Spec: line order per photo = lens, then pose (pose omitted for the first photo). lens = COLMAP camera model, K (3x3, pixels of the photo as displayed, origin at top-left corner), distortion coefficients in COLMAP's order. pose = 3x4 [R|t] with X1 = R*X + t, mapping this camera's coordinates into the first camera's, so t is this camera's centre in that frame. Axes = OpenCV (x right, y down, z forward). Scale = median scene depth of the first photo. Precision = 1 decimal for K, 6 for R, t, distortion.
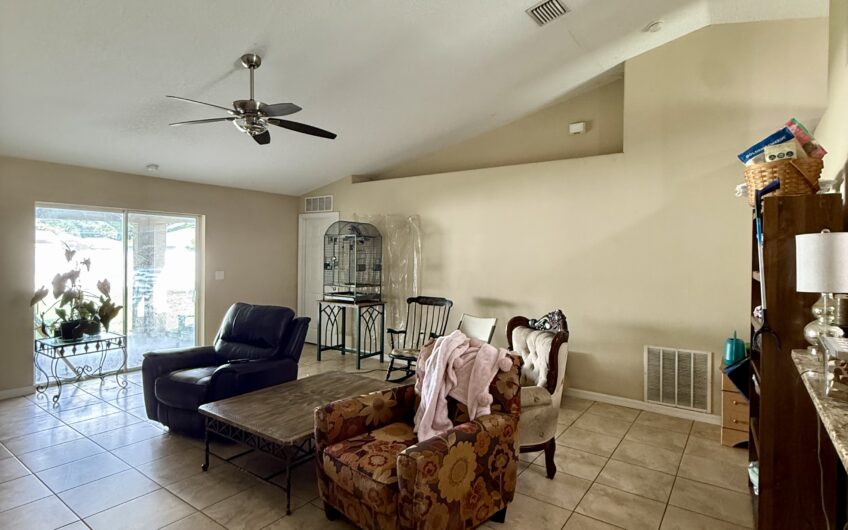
lens RADIAL K [[449.2, 0, 422.8], [0, 449.2, 262.4], [0, 0, 1]] dist [-0.001755, -0.000001]
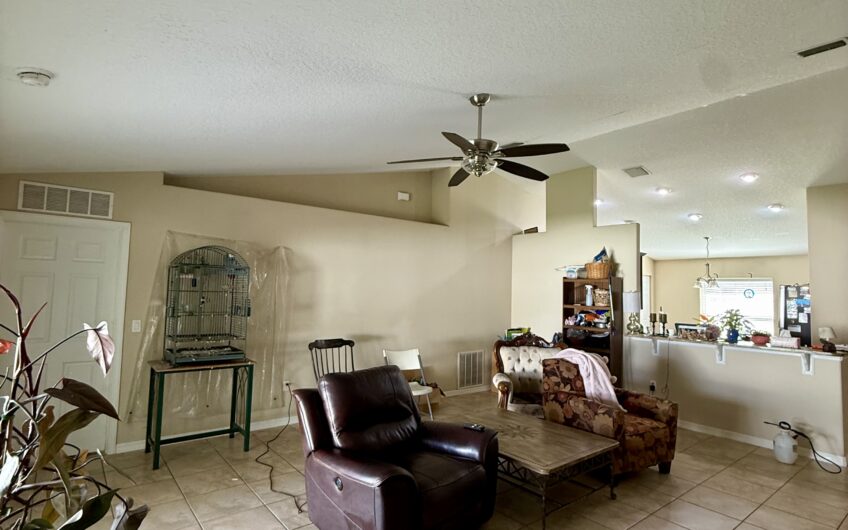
lens RADIAL K [[449.2, 0, 422.8], [0, 449.2, 262.4], [0, 0, 1]] dist [-0.001755, -0.000001]
pose [[0.271987, 0.055739, 0.960685, -1.048905], [-0.007362, 0.998412, -0.055844, -0.040159], [-0.962273, 0.008116, 0.271965, 0.691716]]
